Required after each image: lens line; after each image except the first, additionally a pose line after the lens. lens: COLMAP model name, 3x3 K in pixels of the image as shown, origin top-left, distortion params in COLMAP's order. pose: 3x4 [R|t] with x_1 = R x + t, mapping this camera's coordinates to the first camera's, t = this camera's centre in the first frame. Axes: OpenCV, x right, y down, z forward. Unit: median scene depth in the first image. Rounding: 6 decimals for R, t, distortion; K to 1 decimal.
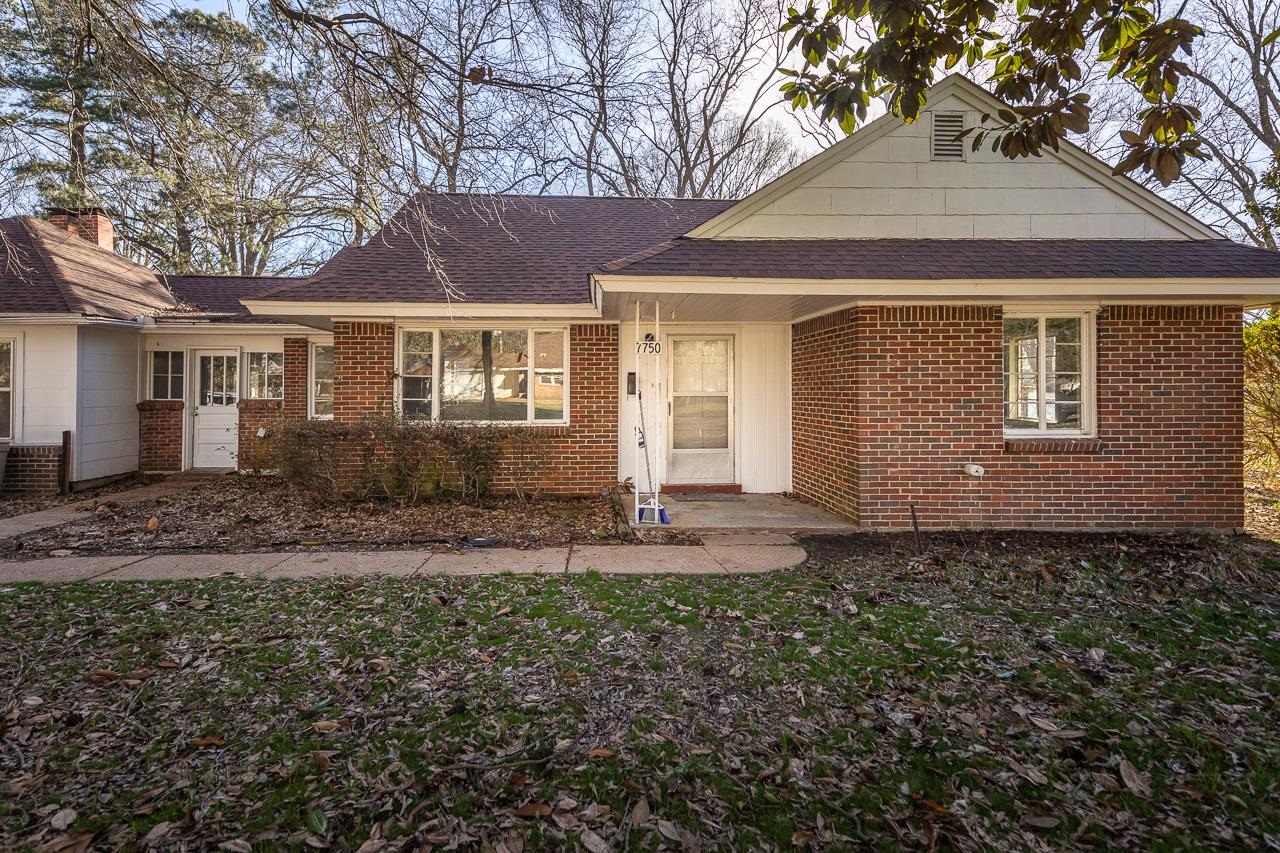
lens RADIAL K [[623.1, 0, 622.5], [0, 623.1, 393.3], [0, 0, 1]] dist [0.052395, -0.022507]
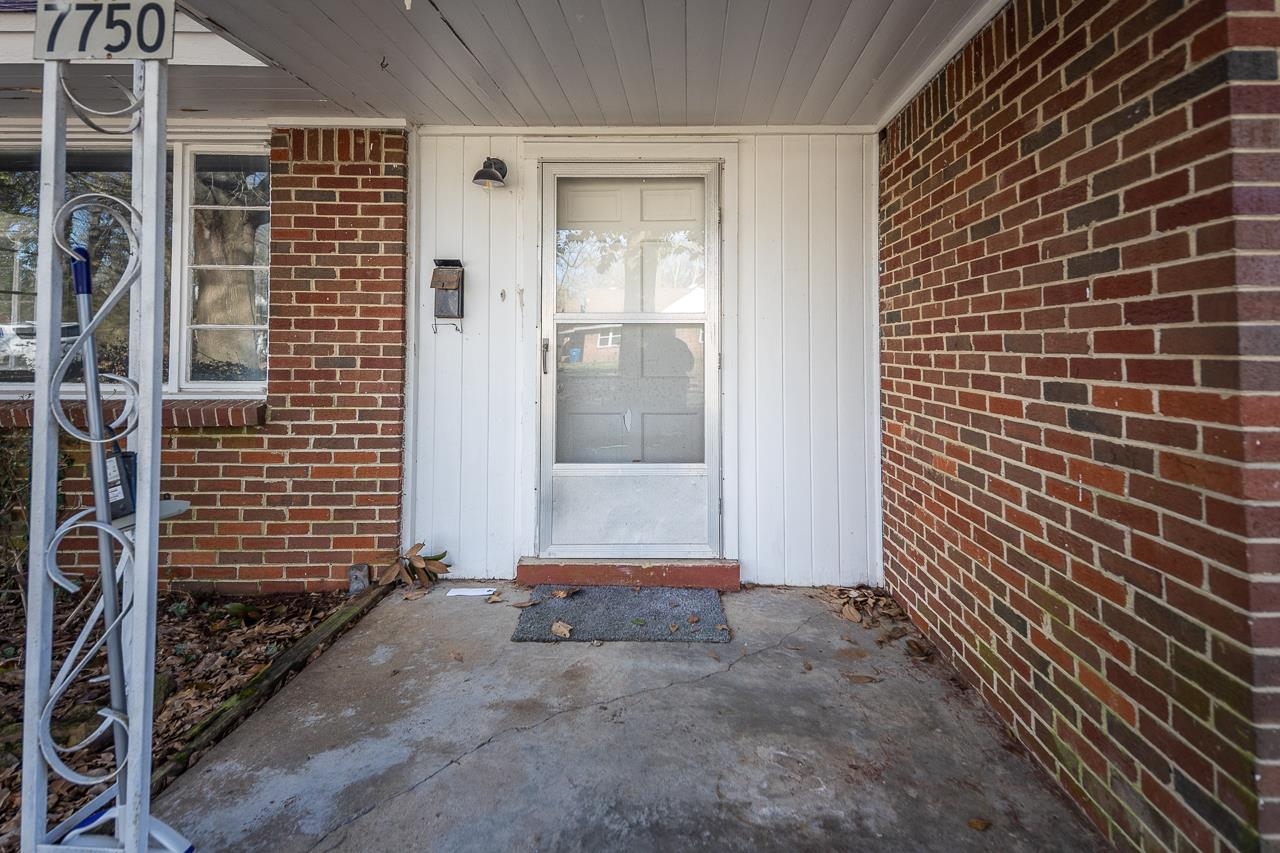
lens RADIAL K [[610.4, 0, 665.7], [0, 610.4, 338.9], [0, 0, 1]] dist [0.014955, -0.000010]
pose [[0.996106, 0.003369, -0.088097, 0.194433], [-0.005104, 0.999797, -0.019477, 0.023019], [0.088014, 0.019851, 0.995921, 0.692065]]
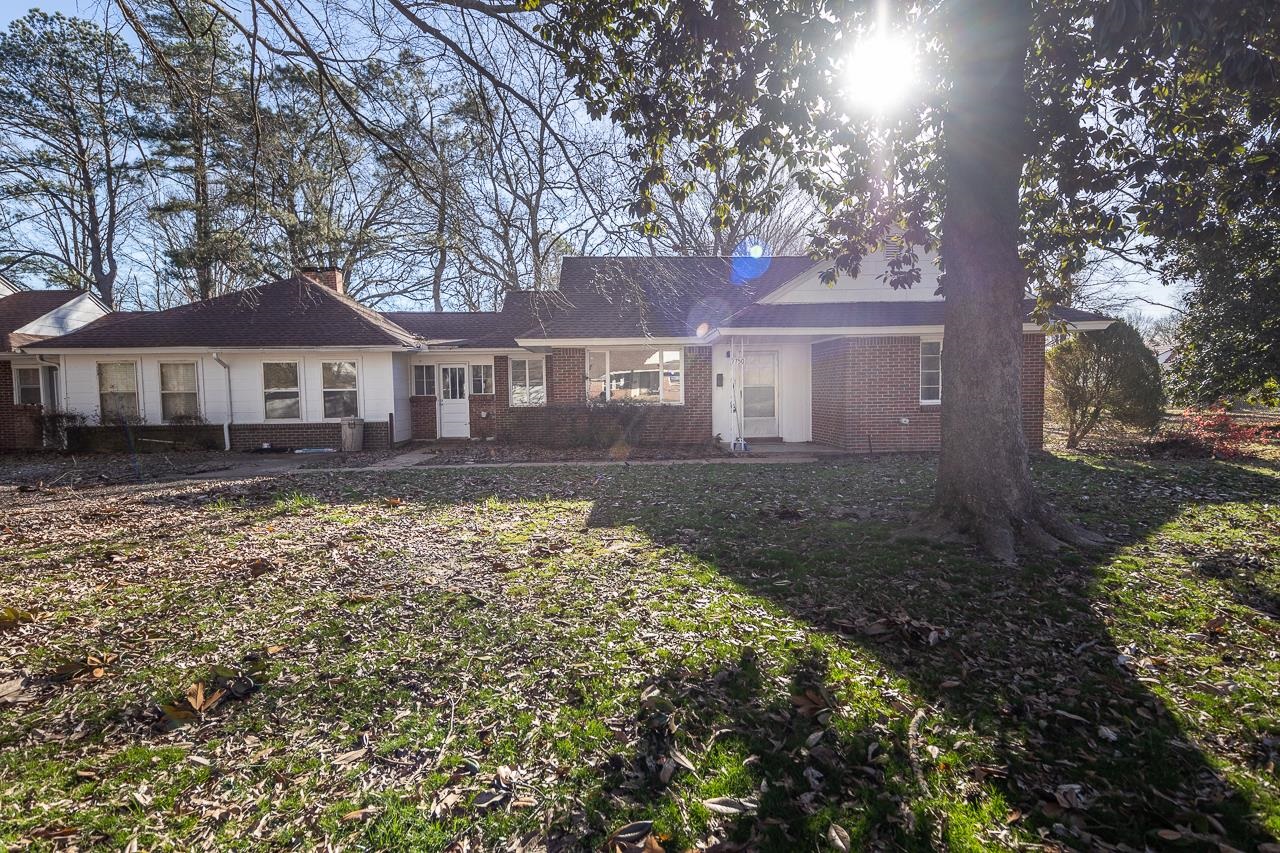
lens RADIAL K [[608.6, 0, 640.0], [0, 608.6, 426.5], [0, 0, 1]] dist [0.059581, -0.027438]
pose [[0.999824, -0.015196, -0.010972, -0.203801], [0.015753, 0.998489, 0.052638, 0.021179], [0.010156, -0.052801, 0.998553, -0.763283]]
